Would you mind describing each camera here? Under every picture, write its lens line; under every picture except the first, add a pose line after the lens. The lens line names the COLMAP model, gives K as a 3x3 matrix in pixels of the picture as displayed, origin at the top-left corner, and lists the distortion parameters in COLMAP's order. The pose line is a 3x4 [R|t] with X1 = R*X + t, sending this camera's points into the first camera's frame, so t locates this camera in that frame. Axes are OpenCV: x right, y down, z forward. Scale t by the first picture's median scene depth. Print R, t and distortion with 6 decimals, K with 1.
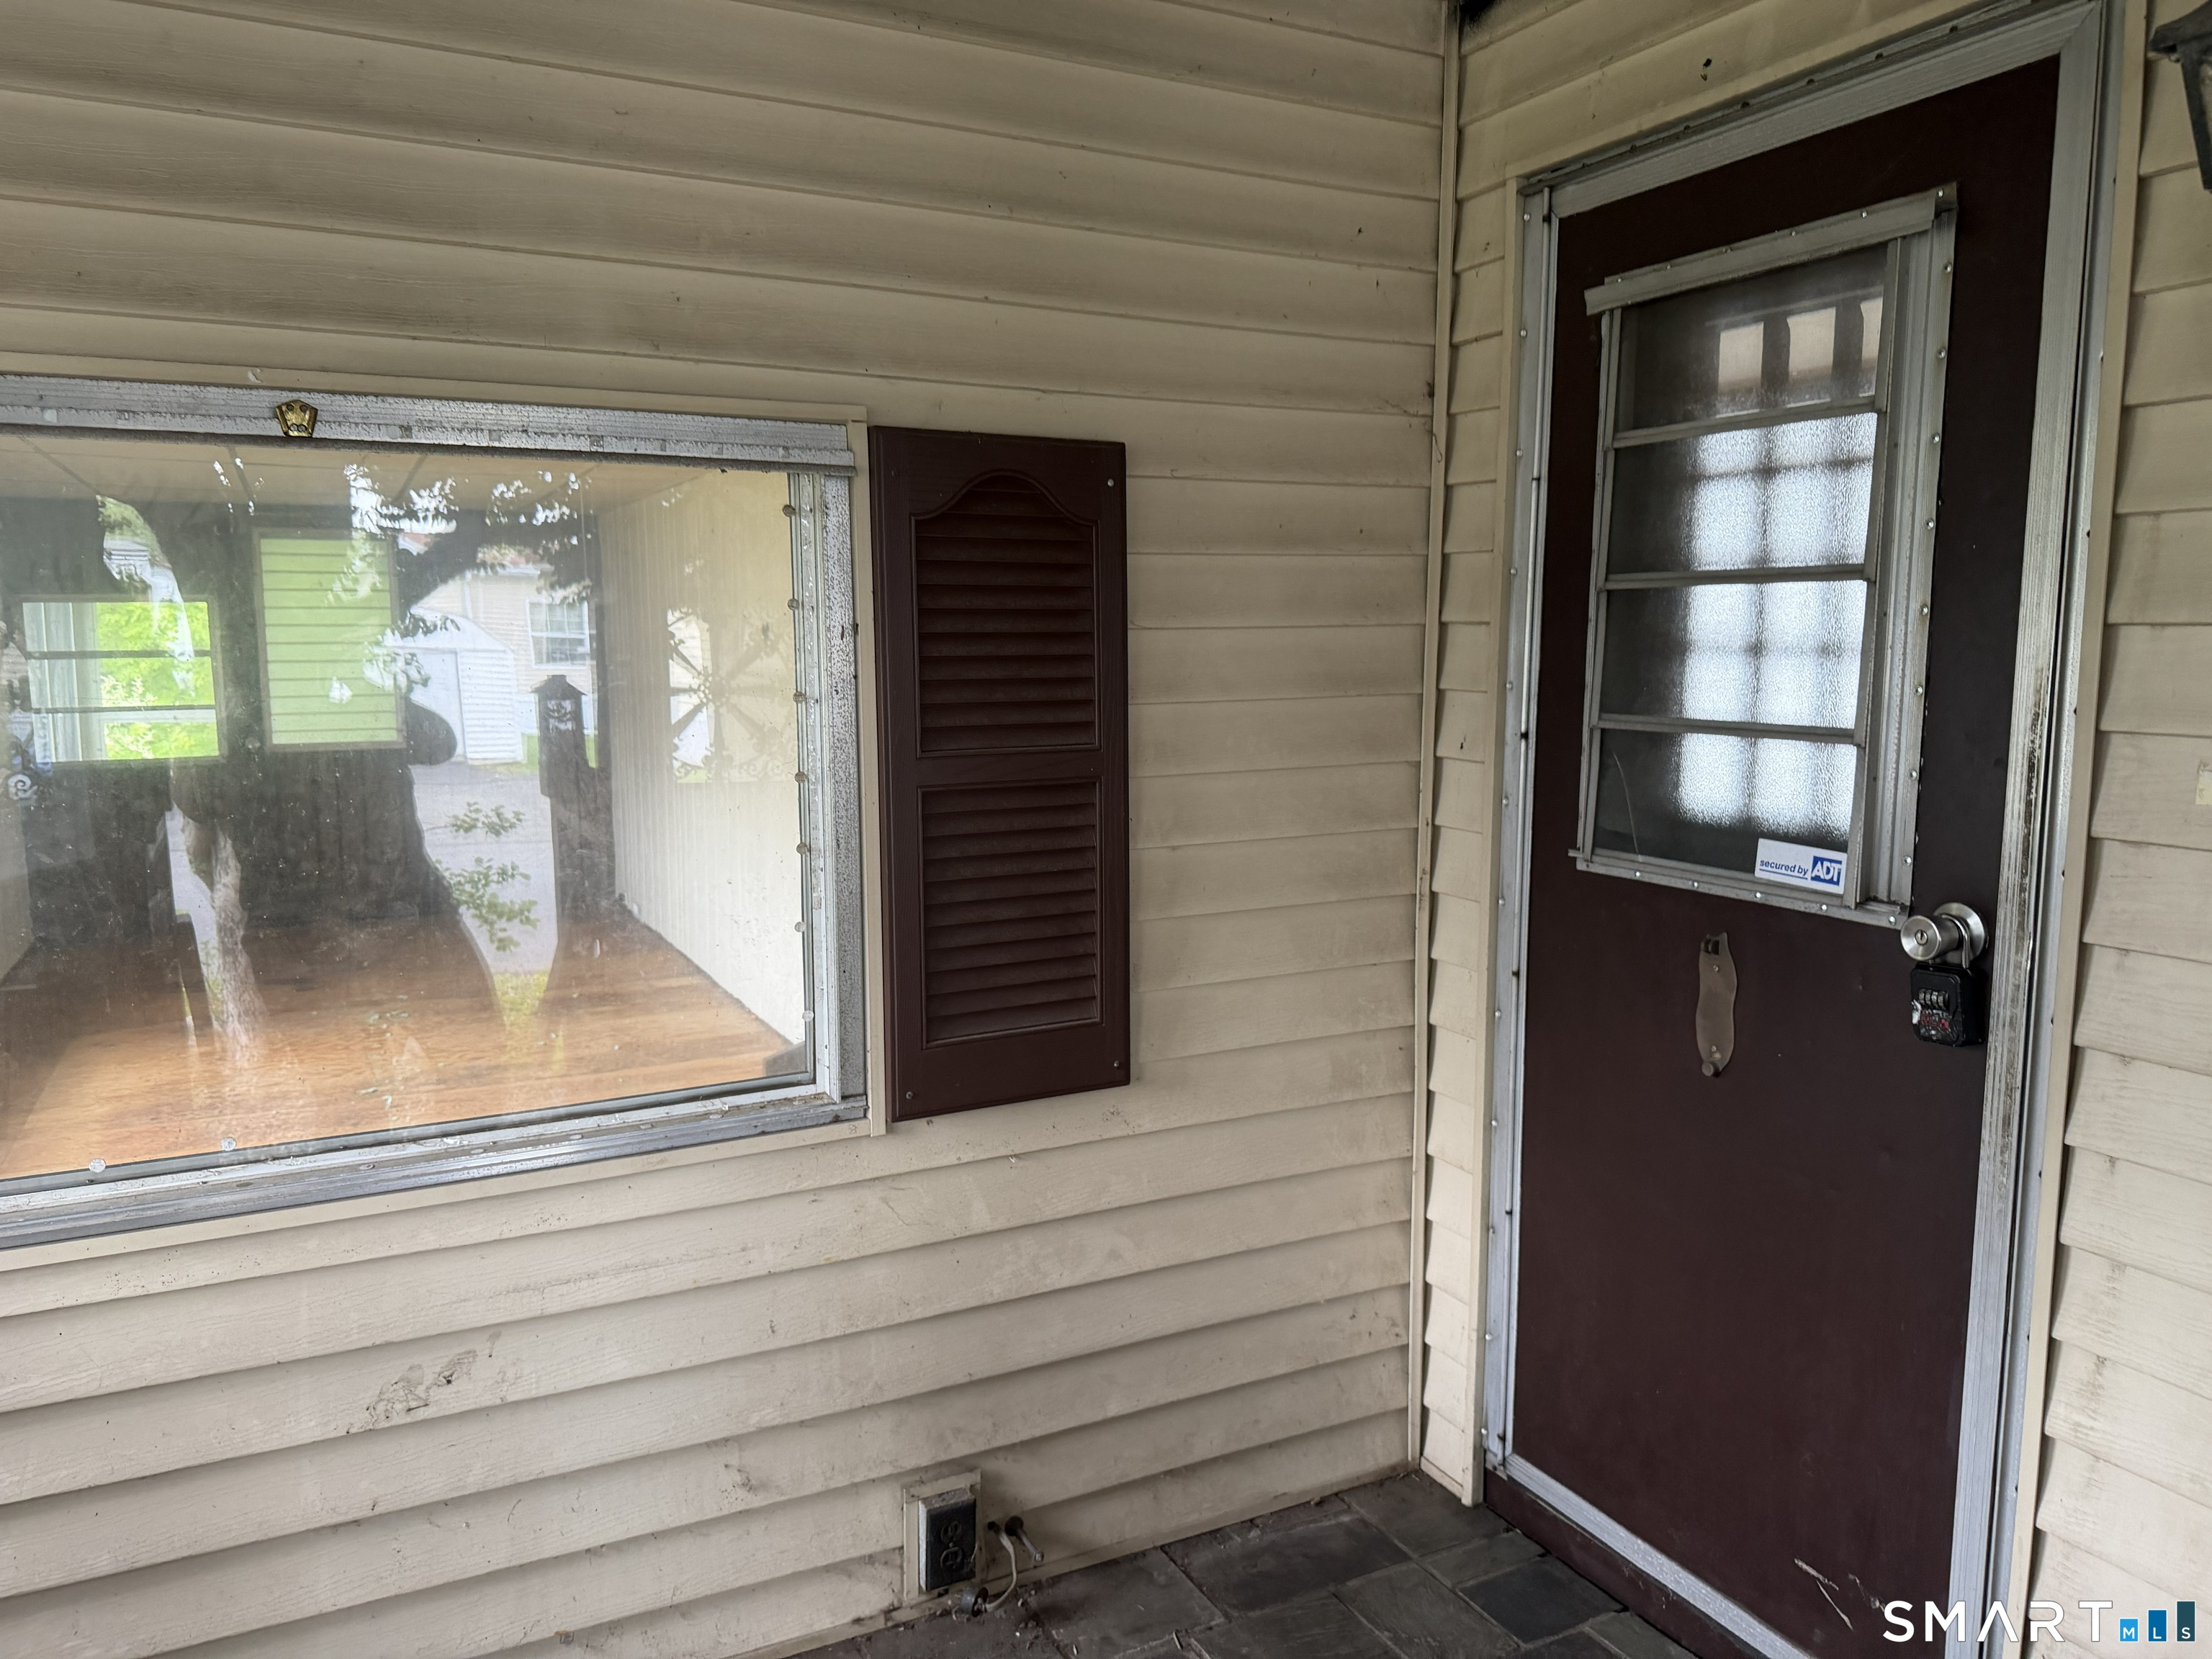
lens RADIAL K [[1588.3, 0, 1121.5], [0, 1588.3, 839.6], [0, 0, 1]] dist [0.049447, -0.065291]
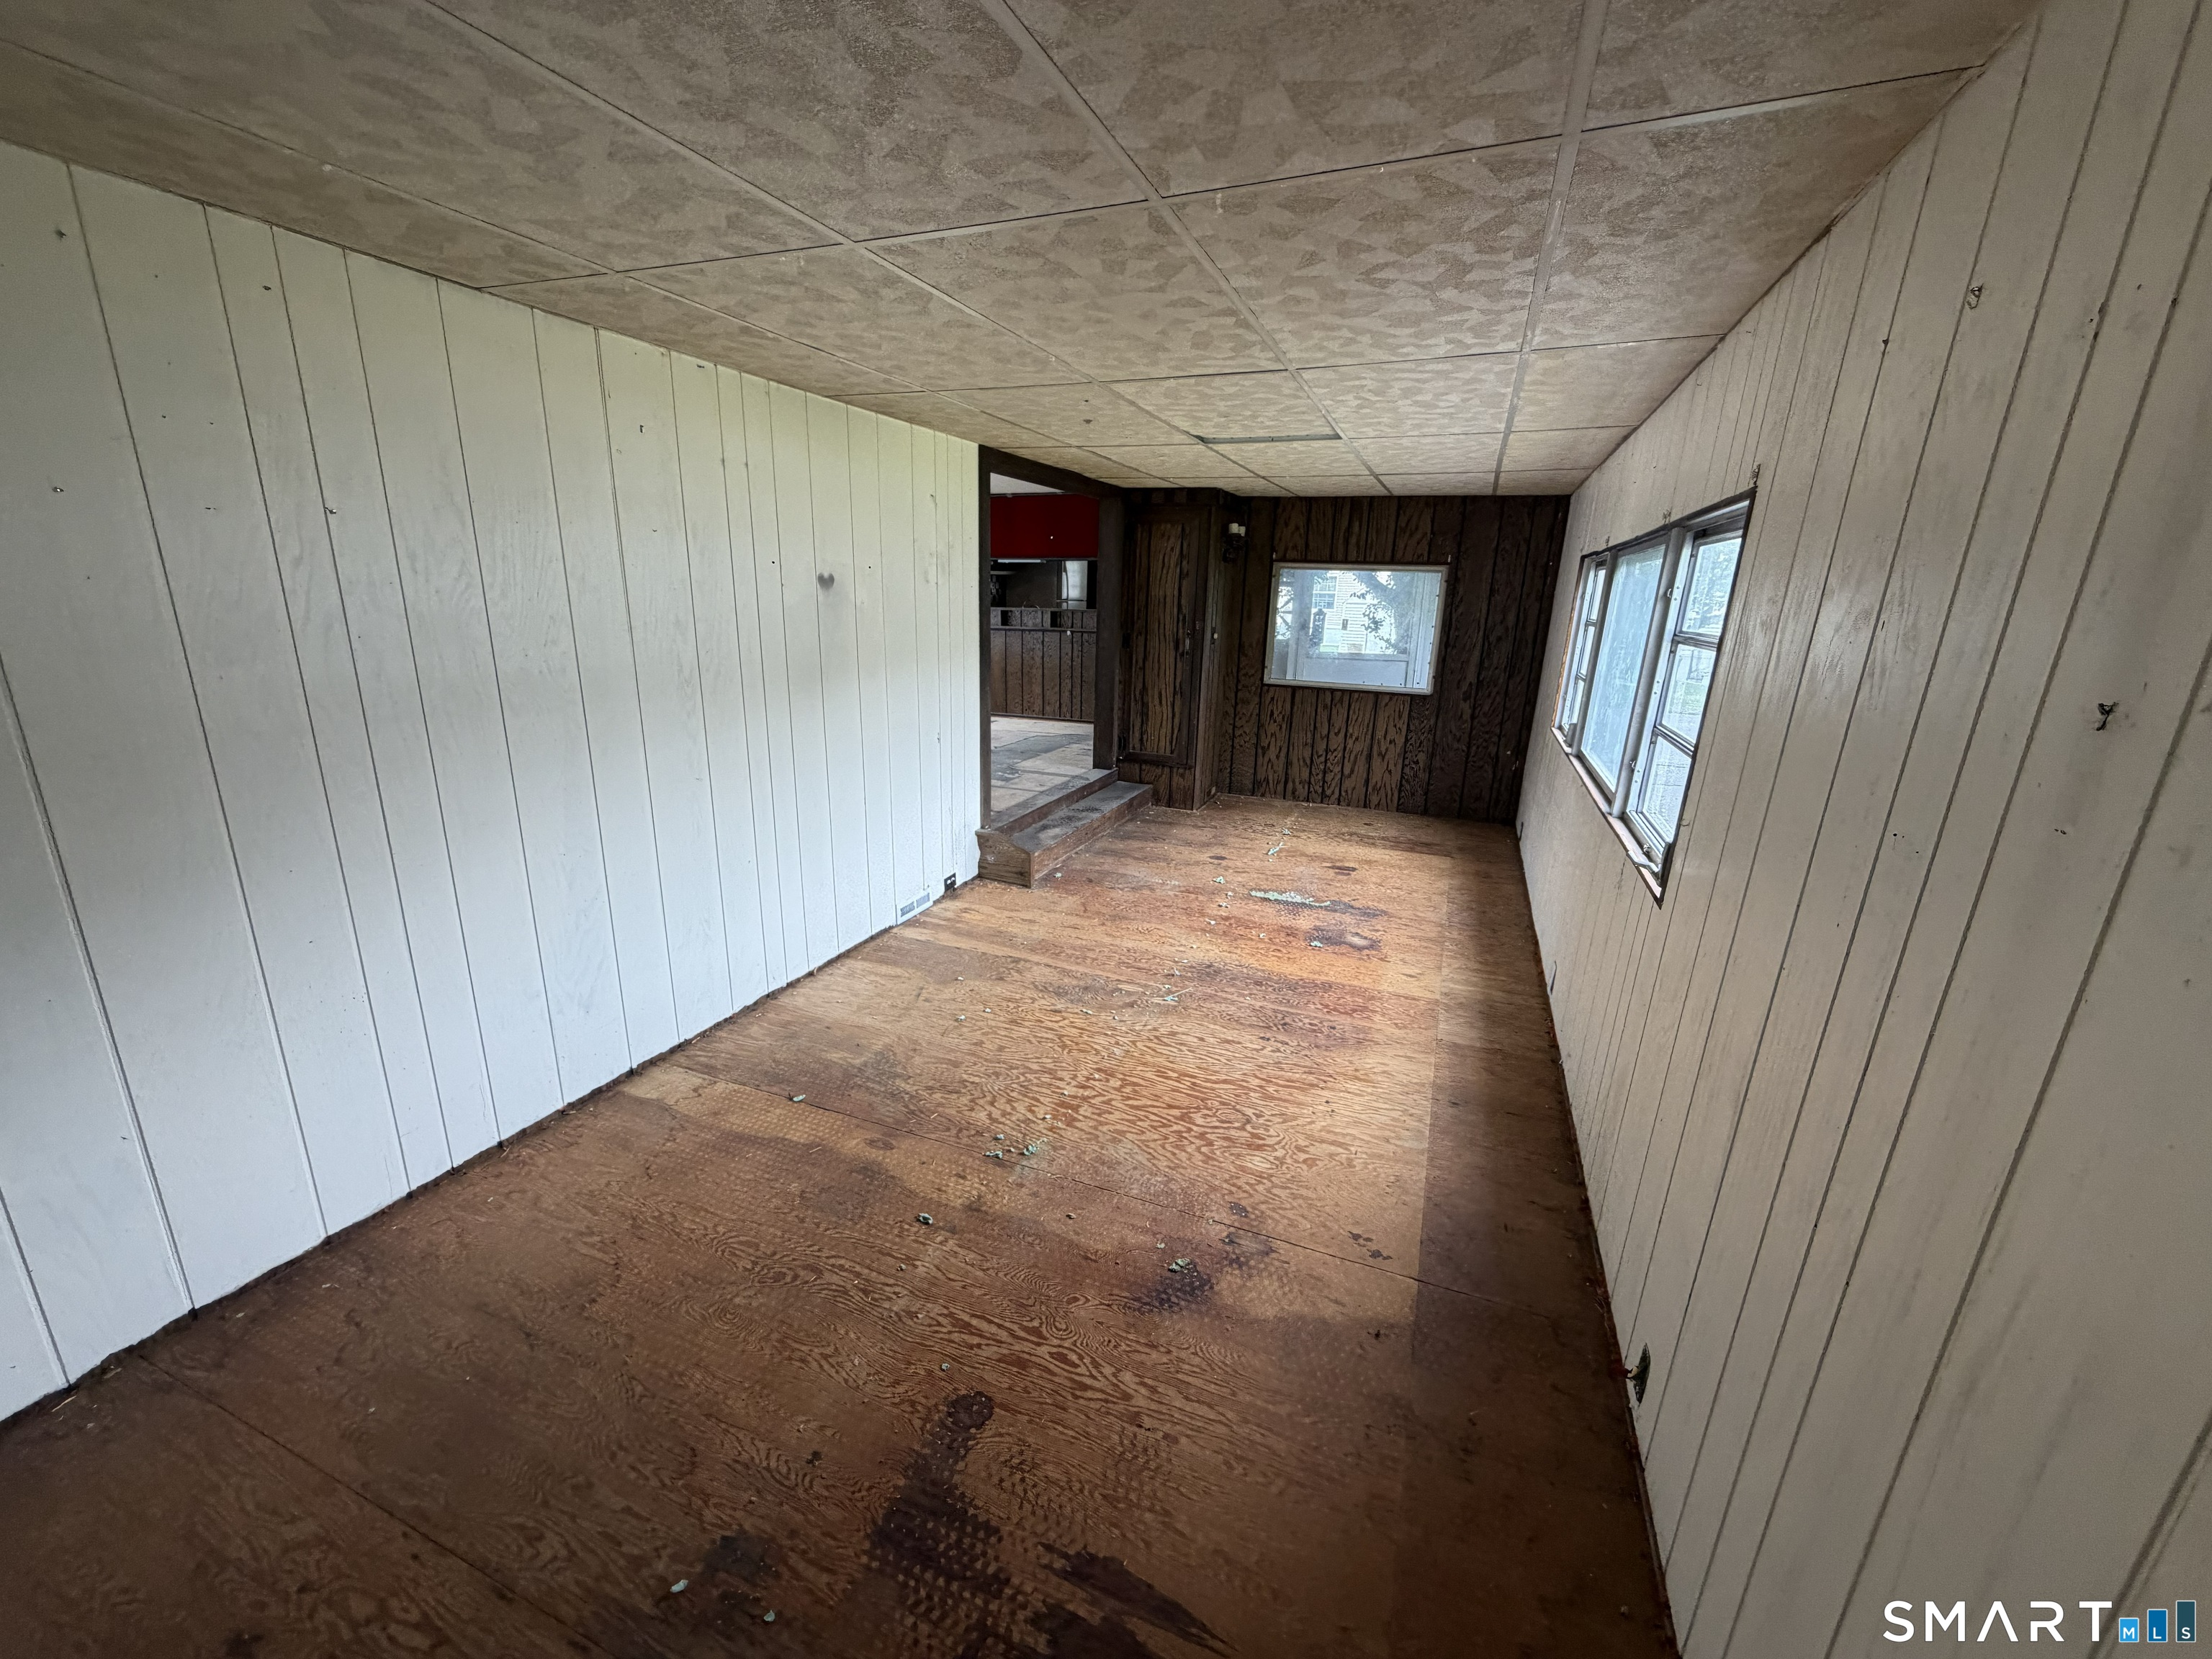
lens RADIAL K [[885.4, 0, 1094.1], [0, 885.4, 844.4], [0, 0, 1]] dist [-0.000748, 0.000229]
pose [[-0.648392, -0.224810, 0.727357, -2.000851], [0.070070, 0.933728, 0.351058, -0.408441], [-0.758075, 0.278589, -0.589670, 3.175072]]
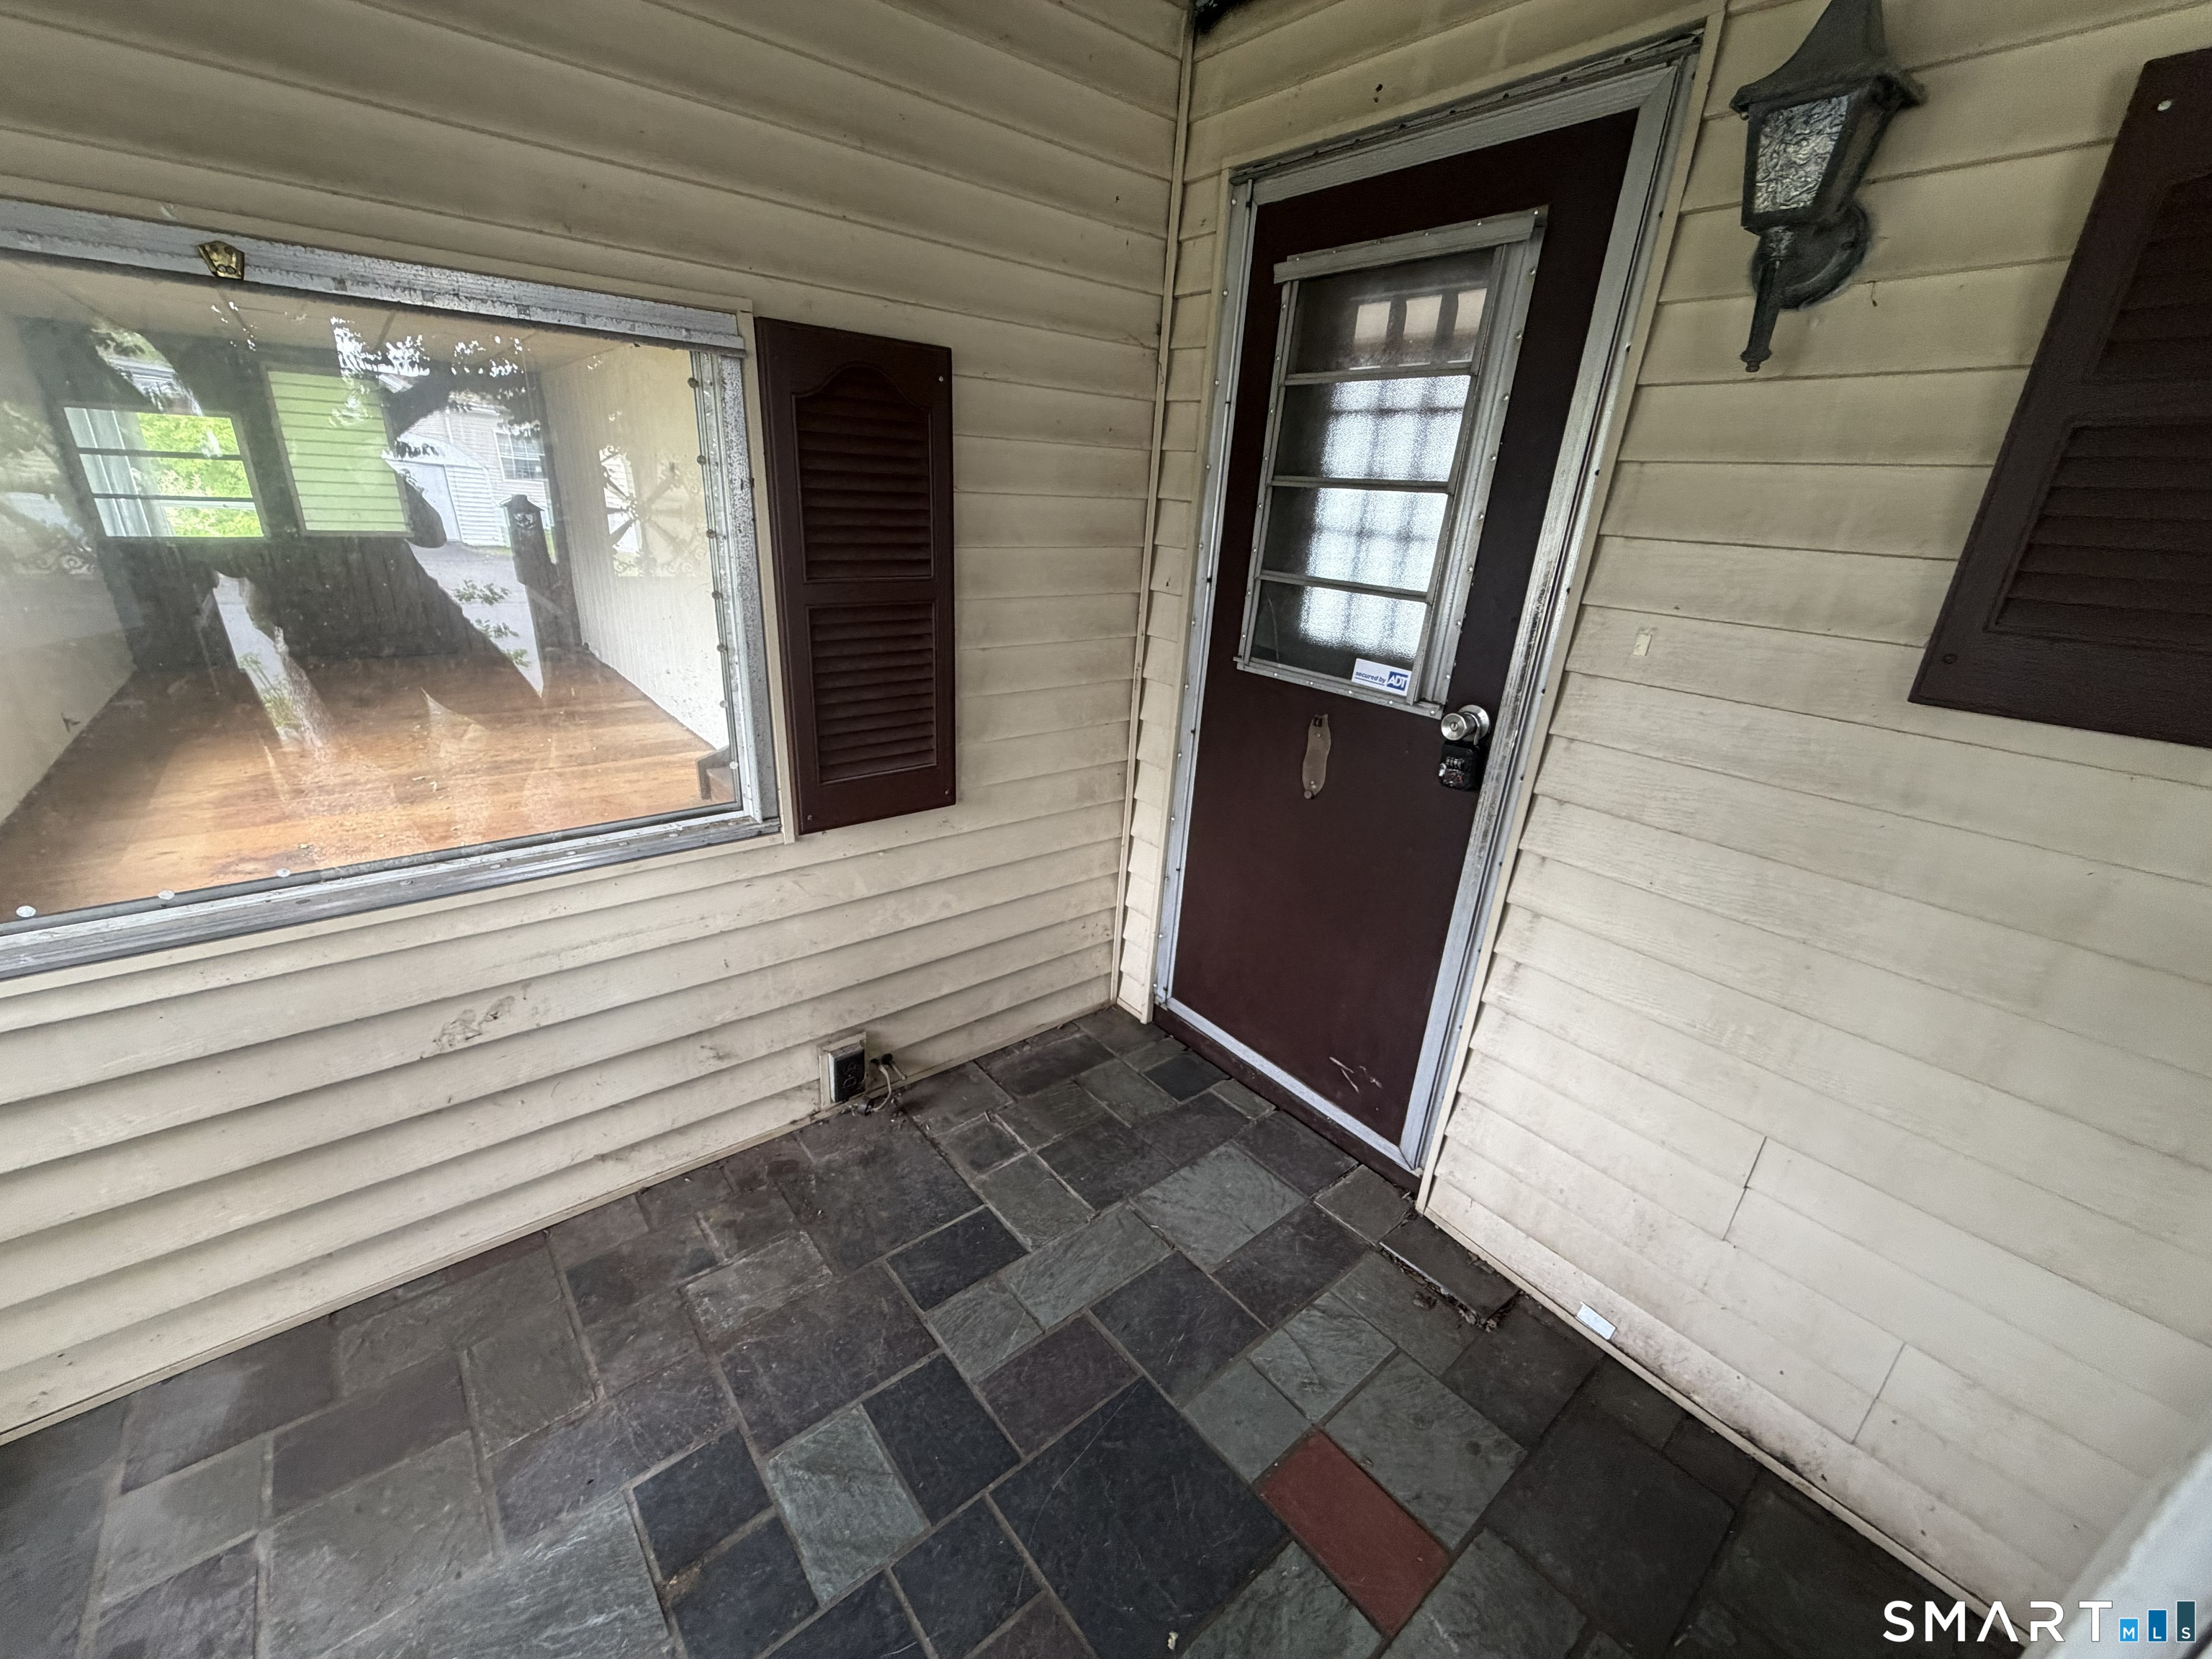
lens RADIAL K [[885.4, 0, 1099.7], [0, 885.4, 839.7], [0, 0, 1]] dist [-0.000748, 0.000229]
pose [[0.977695, -0.022557, 0.208815, -0.039573], [-0.030475, 0.968458, 0.247307, -0.031127], [-0.207807, -0.248155, 0.946169, 0.140496]]
